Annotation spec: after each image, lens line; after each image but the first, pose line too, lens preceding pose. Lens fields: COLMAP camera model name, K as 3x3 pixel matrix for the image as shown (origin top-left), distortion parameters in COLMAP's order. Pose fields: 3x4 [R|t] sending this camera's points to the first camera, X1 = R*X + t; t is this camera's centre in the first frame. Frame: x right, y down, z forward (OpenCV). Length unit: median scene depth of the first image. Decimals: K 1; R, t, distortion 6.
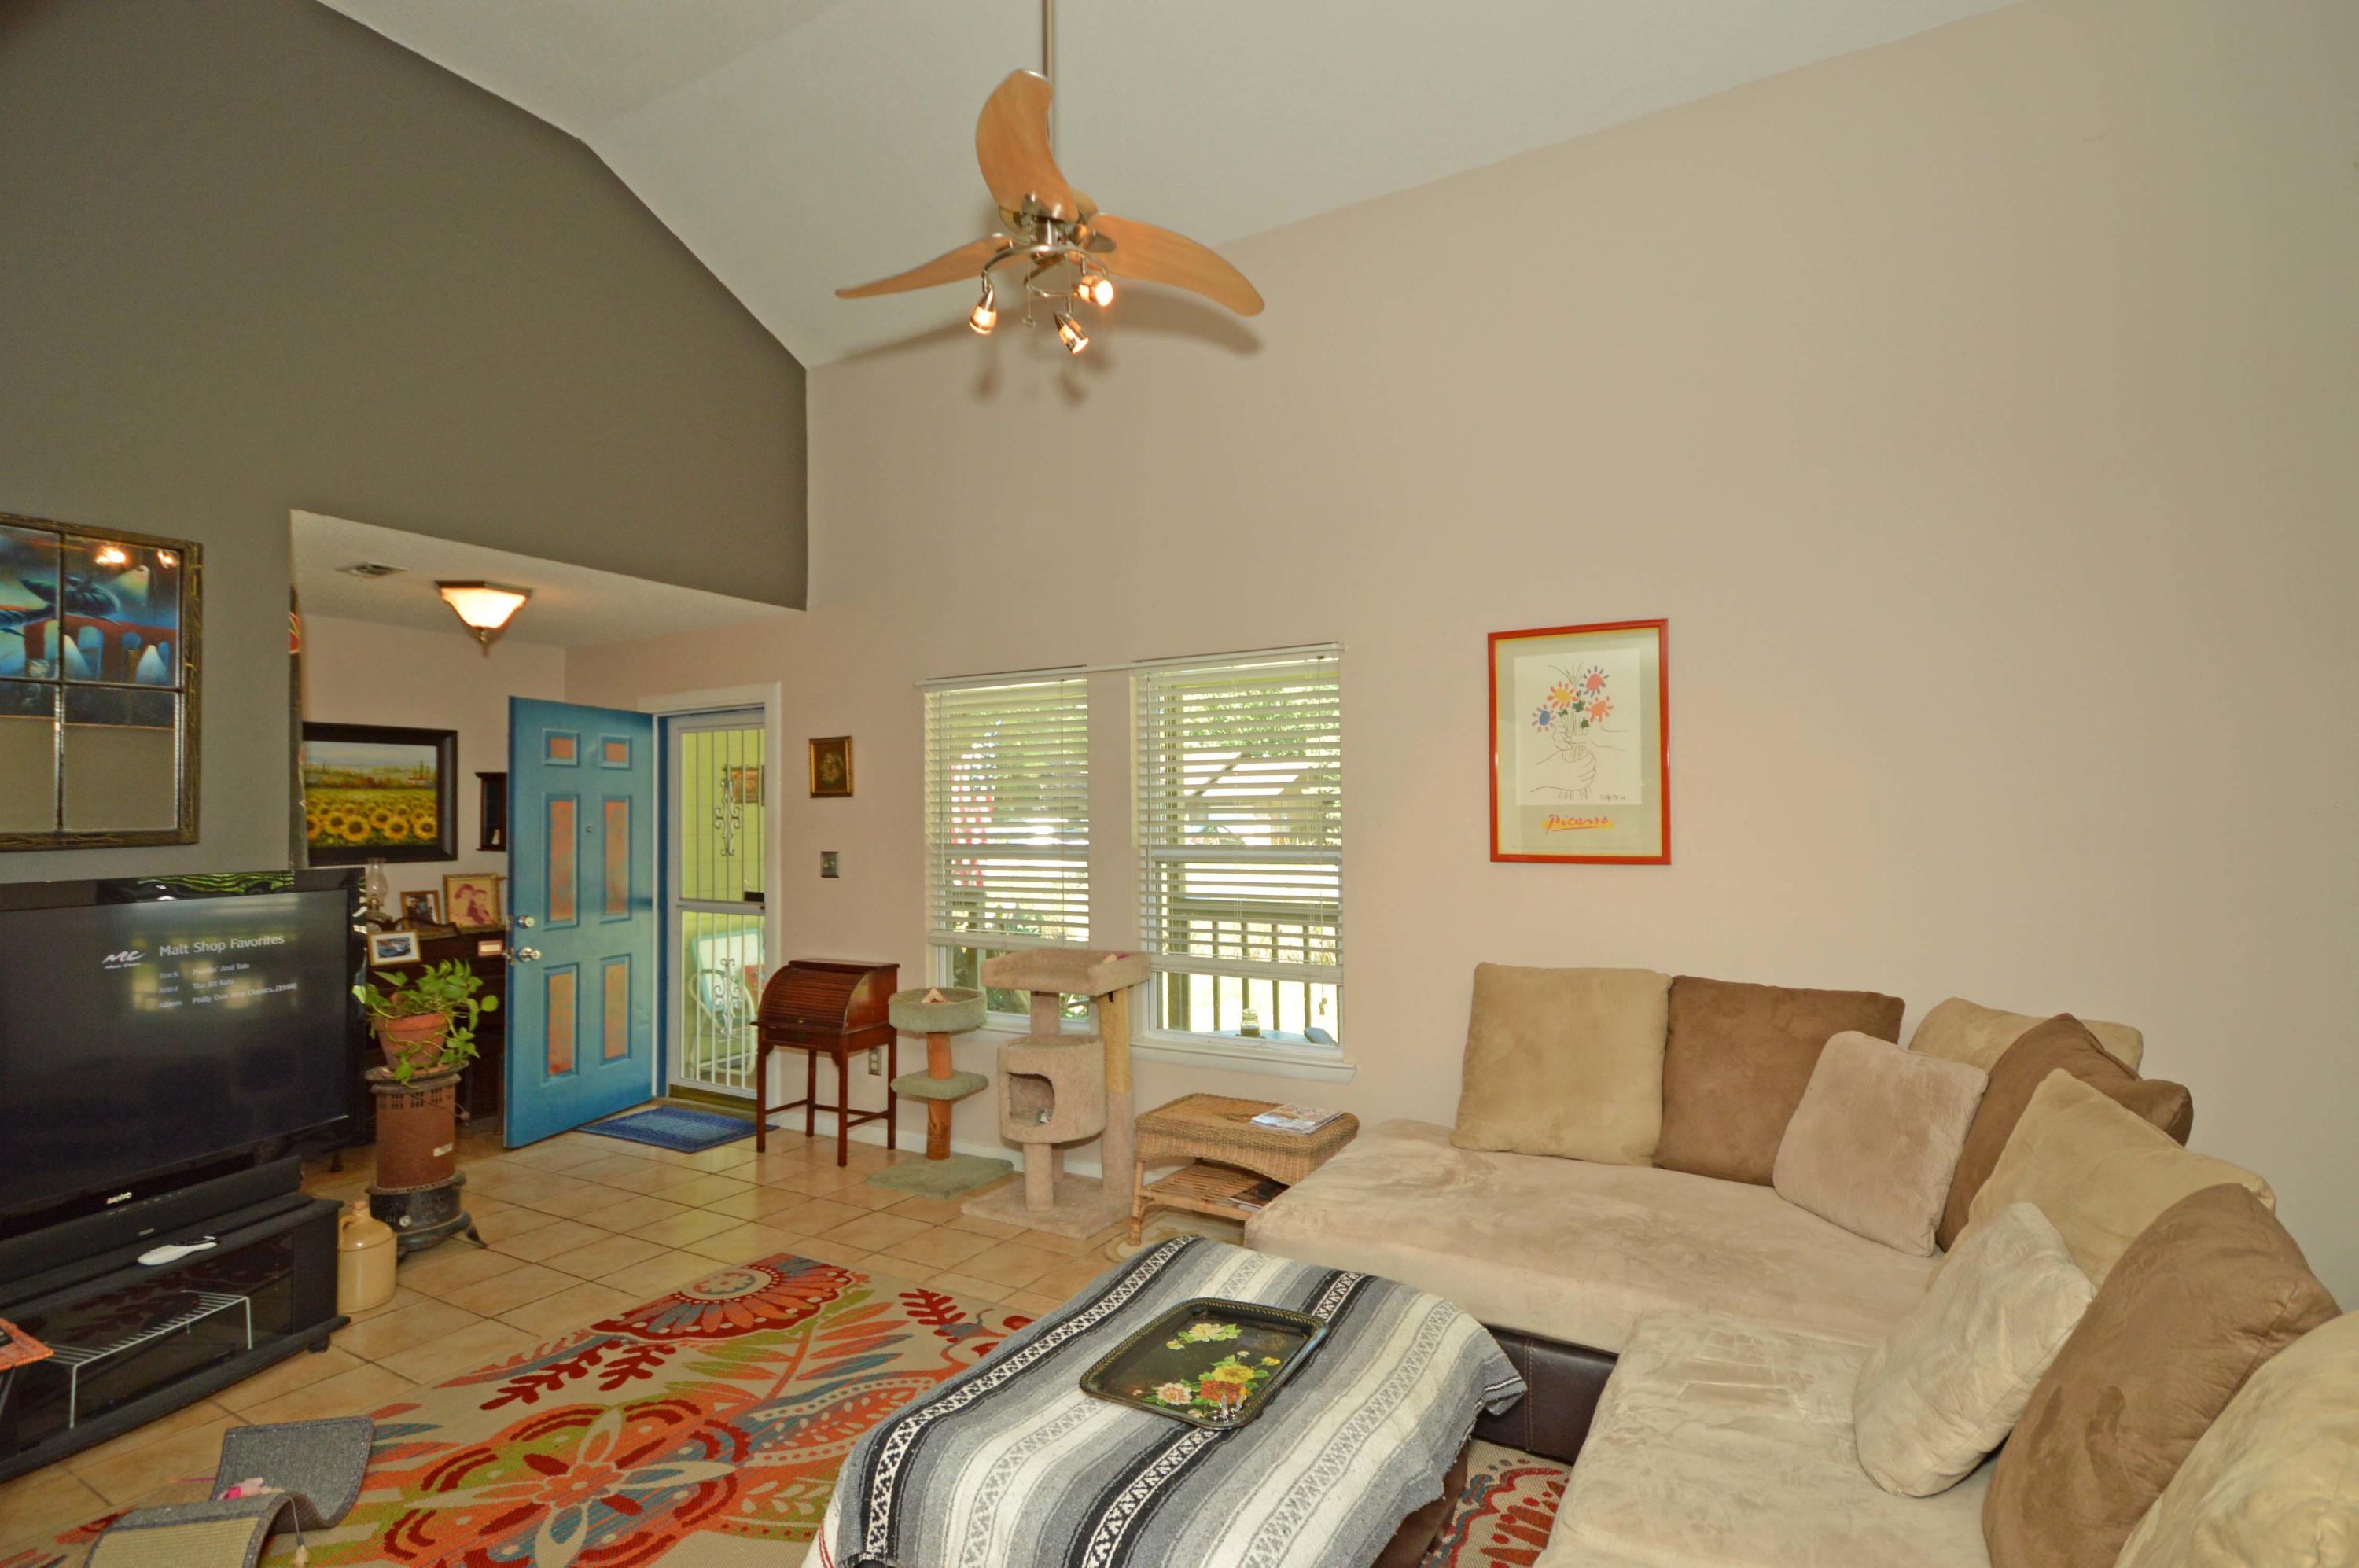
lens RADIAL K [[1145.7, 0, 1191.0], [0, 1145.7, 786.1], [0, 0, 1]] dist [0.000394, -0.001856]
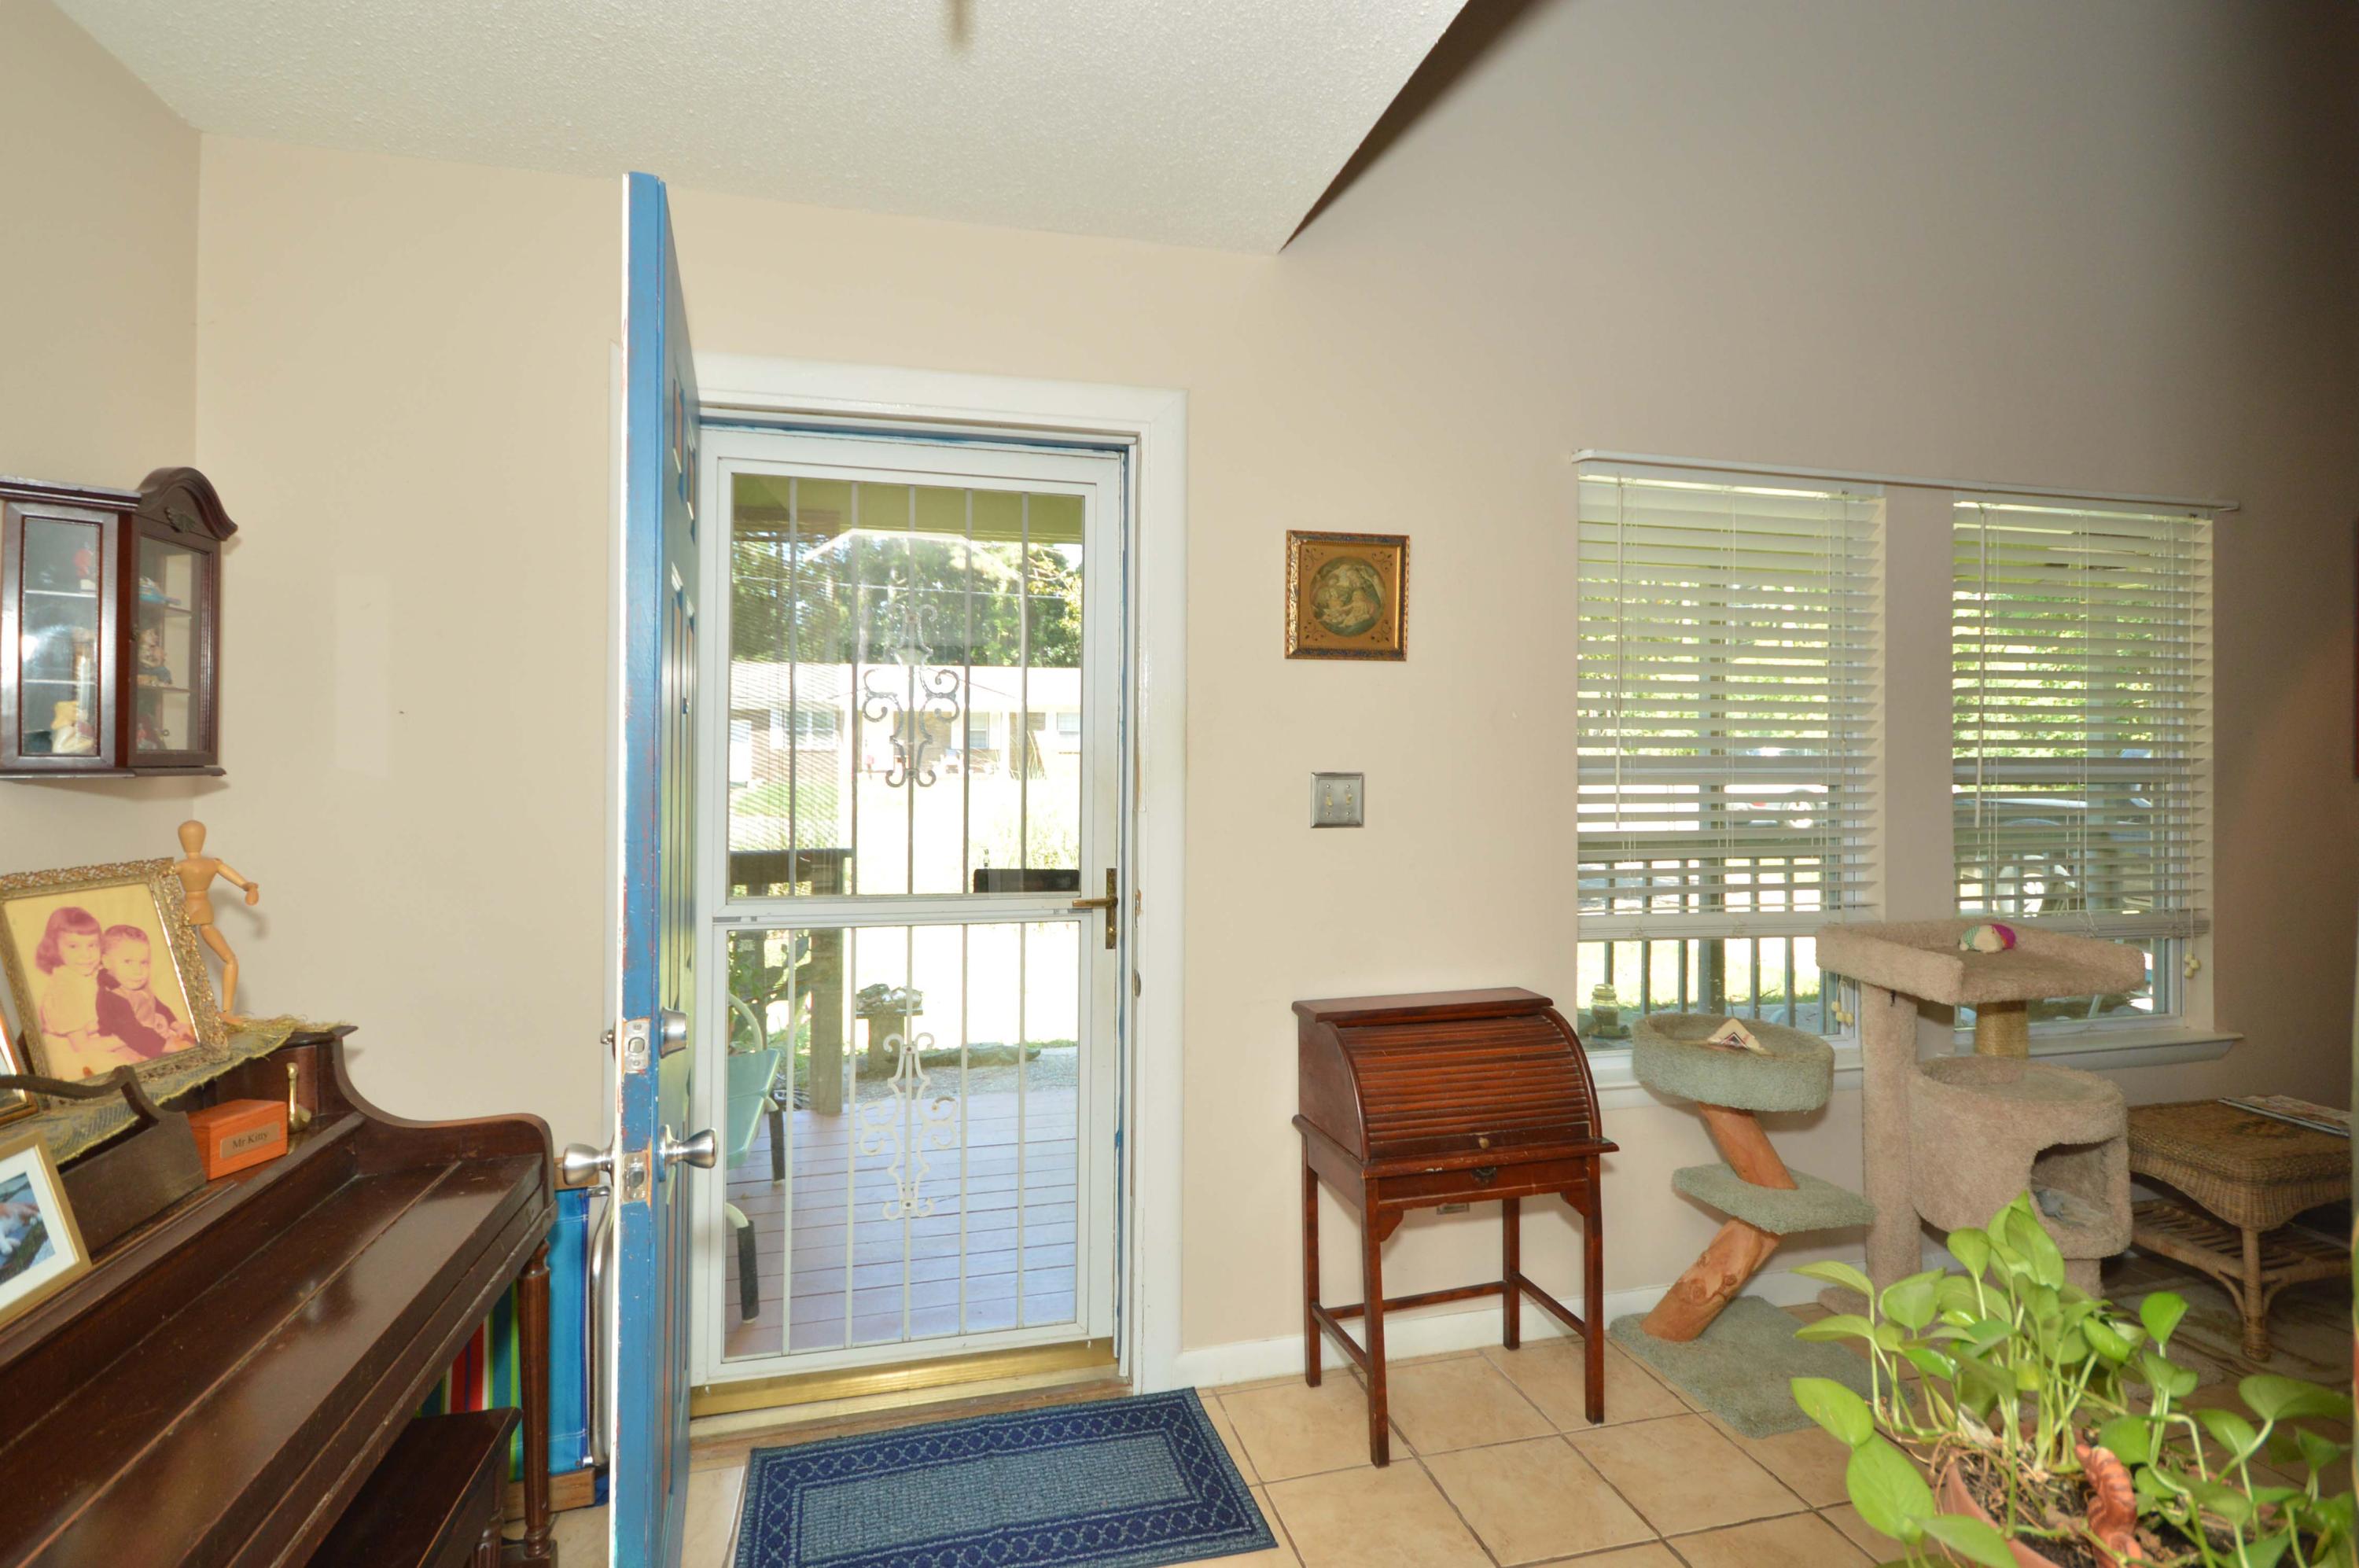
lens RADIAL K [[1145.7, 0, 1189.1], [0, 1145.7, 766.7], [0, 0, 1]] dist [0.000394, -0.001856]
pose [[0.705577, -0.001675, 0.708631, -0.718542], [-0.010899, 0.999853, 0.013215, 0.051285], [-0.708550, -0.017048, 0.705455, 0.708550]]
